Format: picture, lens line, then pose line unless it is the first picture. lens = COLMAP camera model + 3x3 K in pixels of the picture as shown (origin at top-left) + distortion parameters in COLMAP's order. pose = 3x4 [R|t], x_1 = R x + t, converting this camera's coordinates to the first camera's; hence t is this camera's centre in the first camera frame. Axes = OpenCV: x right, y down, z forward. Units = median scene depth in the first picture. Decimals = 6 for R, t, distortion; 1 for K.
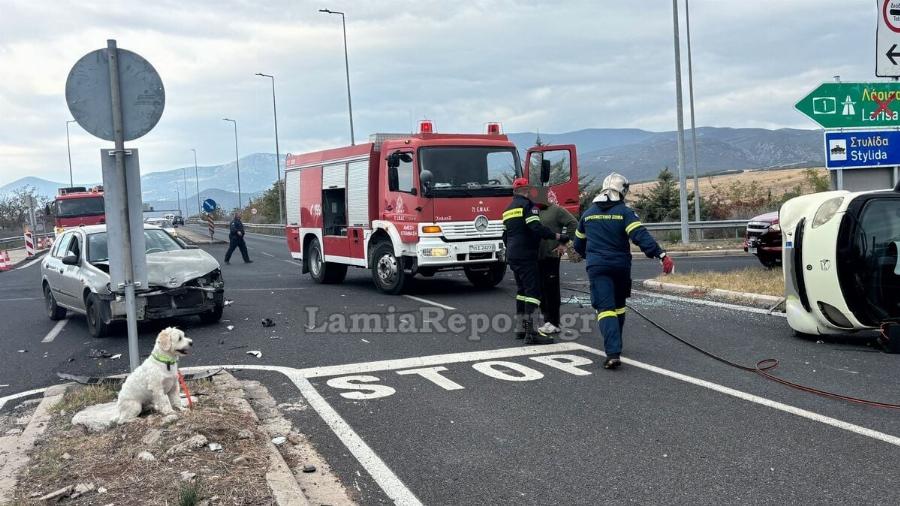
lens RADIAL K [[791.8, 0, 420.1], [0, 791.8, 288.1], [0, 0, 1]] dist [0.065820, -0.083740]
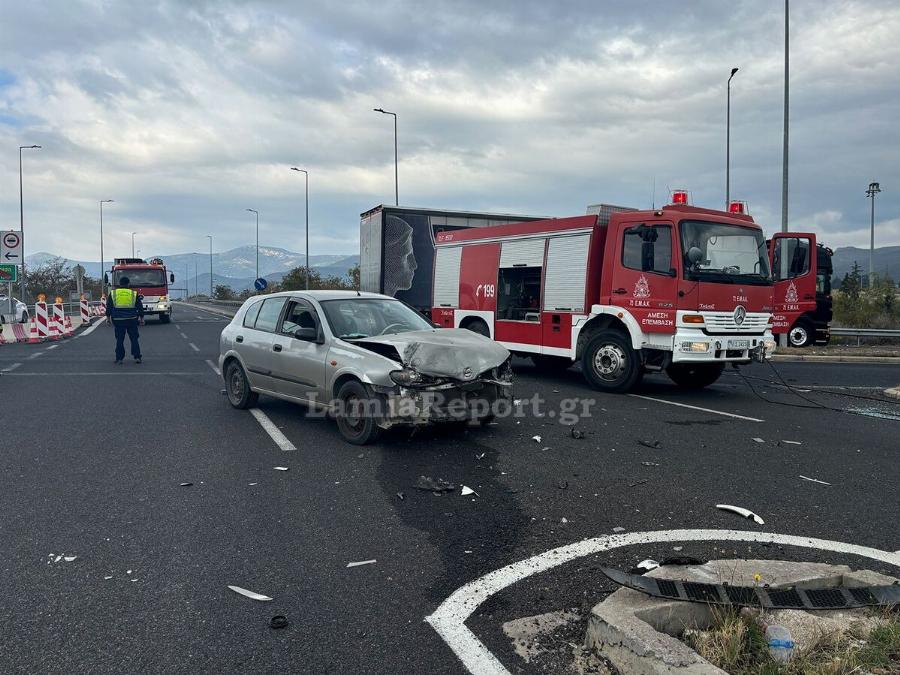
lens RADIAL K [[661.4, 0, 386.1], [0, 661.4, 355.3], [0, 0, 1]] dist [-0.068349, 0.001215]
pose [[0.998575, 0.053256, -0.003546, -0.328705], [-0.053314, 0.998394, -0.019148, -0.006681], [0.002521, 0.019310, 0.999810, 0.348012]]
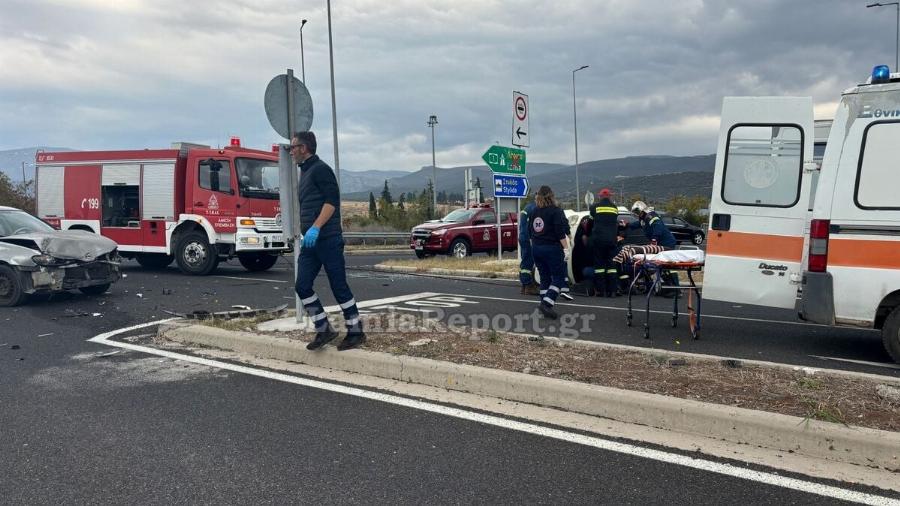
lens RADIAL K [[663.7, 0, 451.1], [0, 663.7, 282.6], [0, 0, 1]] dist [0.062553, -0.085109]
pose [[0.799682, -0.013316, 0.600276, -0.404623], [0.022819, 0.999706, -0.008223, 0.042782], [-0.599989, 0.020273, 0.799751, -0.063907]]
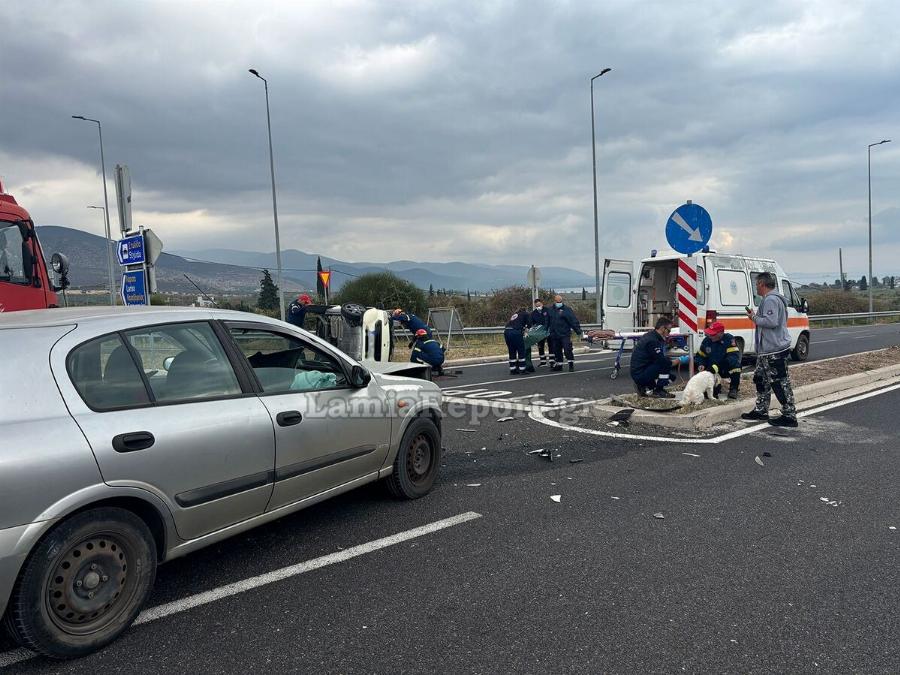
lens RADIAL K [[668.3, 0, 448.8], [0, 668.3, 360.5], [0, 0, 1]] dist [0.057646, -0.061798]
pose [[-0.398289, -0.019950, 0.917043, -0.743776], [0.128068, 0.988761, 0.077132, -0.060173], [-0.908276, 0.148165, -0.391258, 1.002247]]
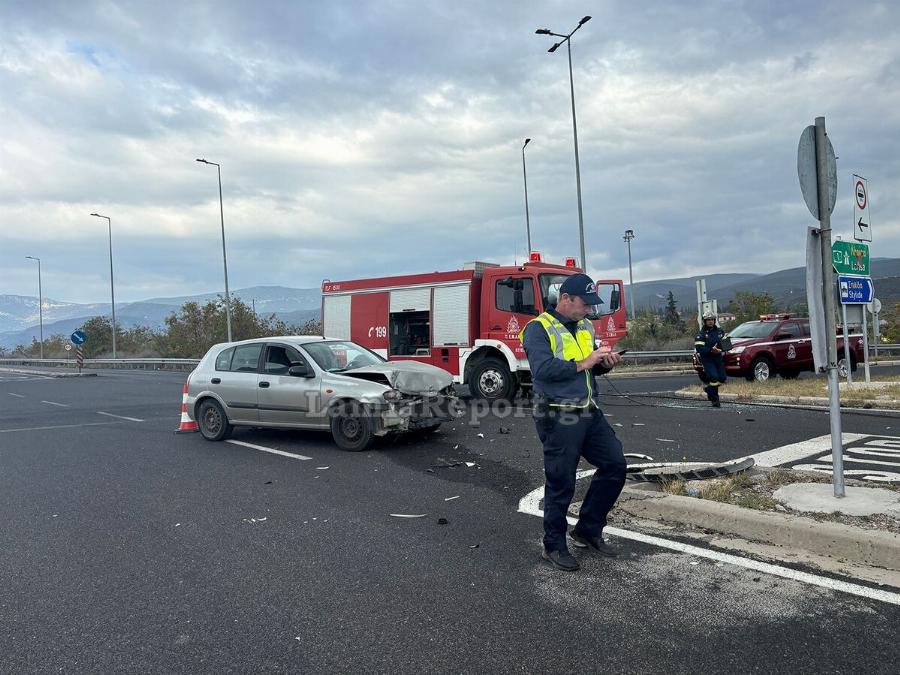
lens RADIAL K [[664.5, 0, 438.3], [0, 664.5, 339.2], [0, 0, 1]] dist [0.005853, -0.001132]
pose [[0.938039, 0.013915, 0.346251, -0.504596], [0.026523, 0.993379, -0.111777, 0.018172], [-0.345514, 0.114034, 0.931459, 0.195750]]
